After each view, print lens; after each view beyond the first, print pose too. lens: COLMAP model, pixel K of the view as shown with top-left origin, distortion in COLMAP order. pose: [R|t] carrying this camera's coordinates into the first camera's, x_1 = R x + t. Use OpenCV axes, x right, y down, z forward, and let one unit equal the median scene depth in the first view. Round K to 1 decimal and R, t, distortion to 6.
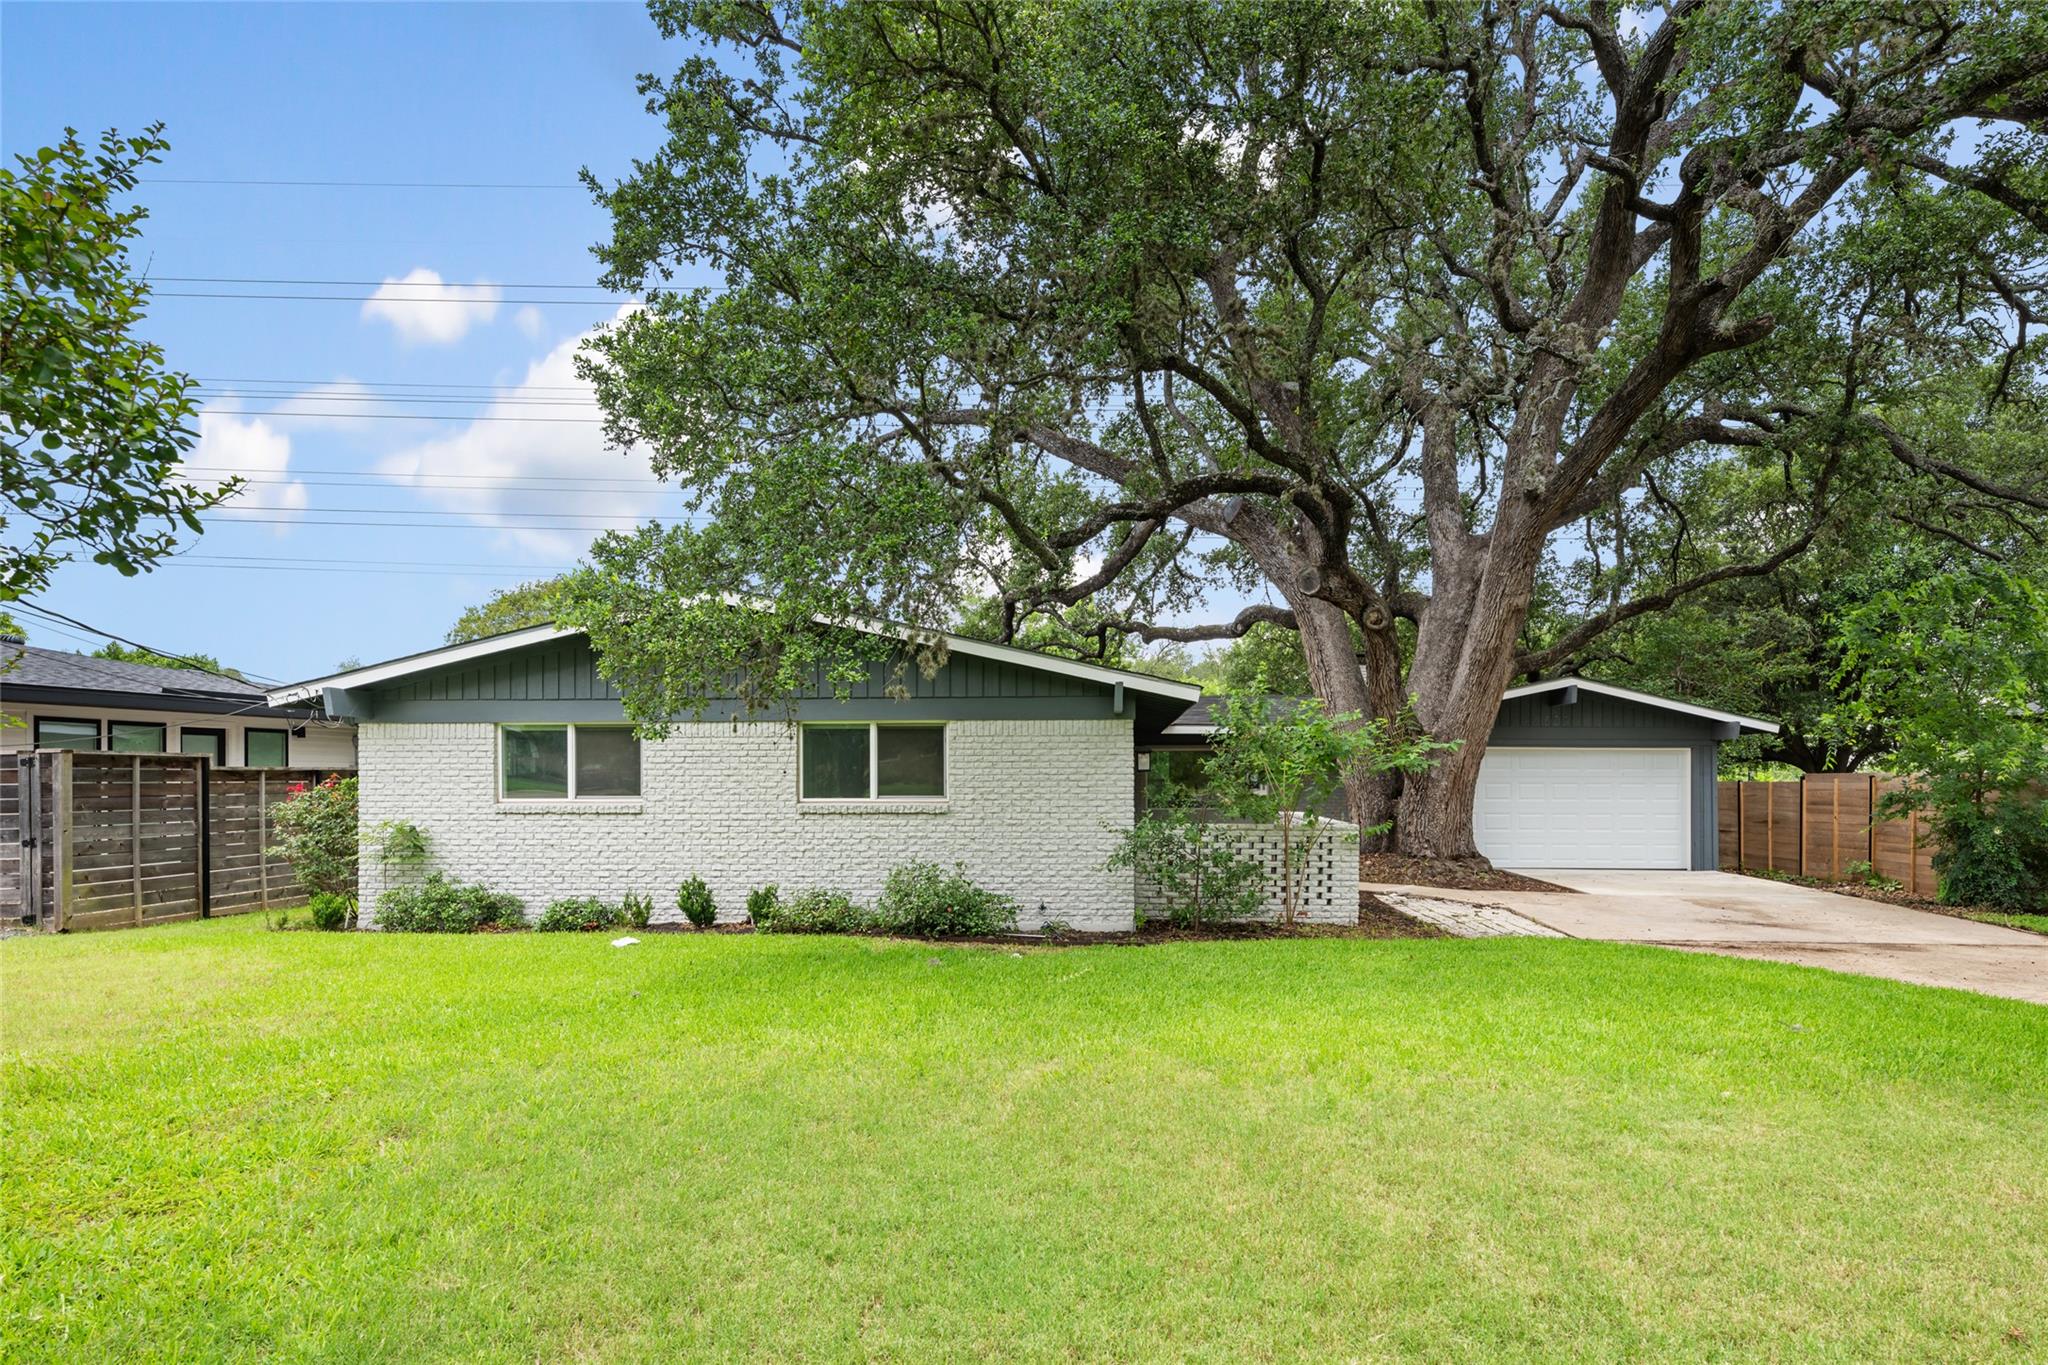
lens RADIAL K [[930.2, 0, 1043.0], [0, 930.2, 797.0], [0, 0, 1]] dist [-0.000728, -0.000195]
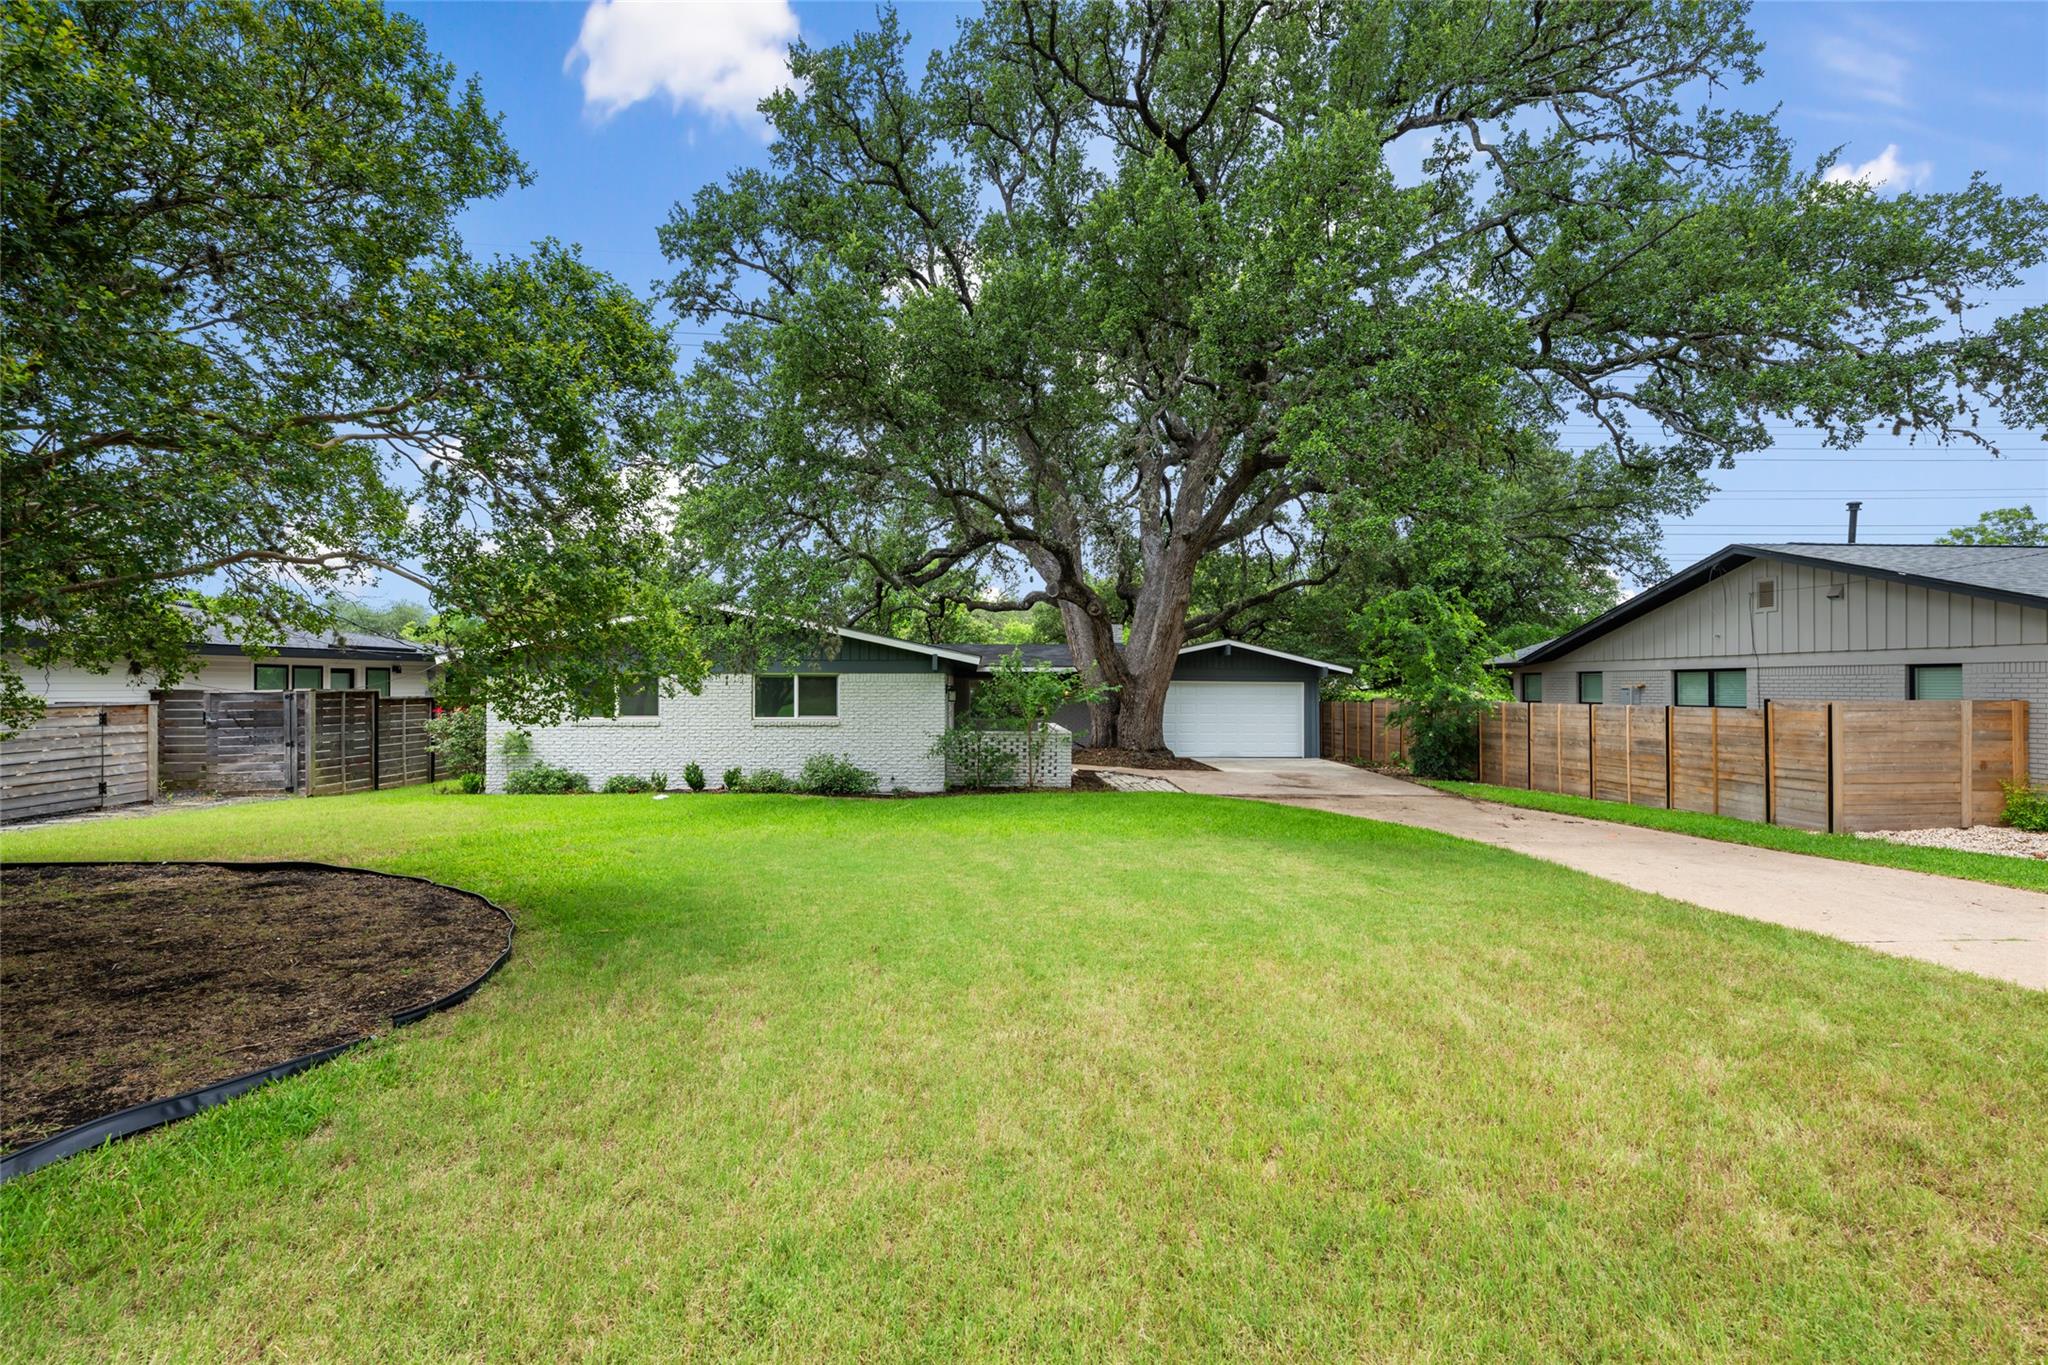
lens RADIAL K [[930.2, 0, 1021.4], [0, 930.2, 685.3], [0, 0, 1]] dist [-0.000728, -0.000195]
pose [[0.994905, 0.003099, 0.100766, 0.064122], [-0.002019, 0.999939, -0.010820, -0.040894], [-0.100794, 0.010561, 0.994851, -0.794239]]
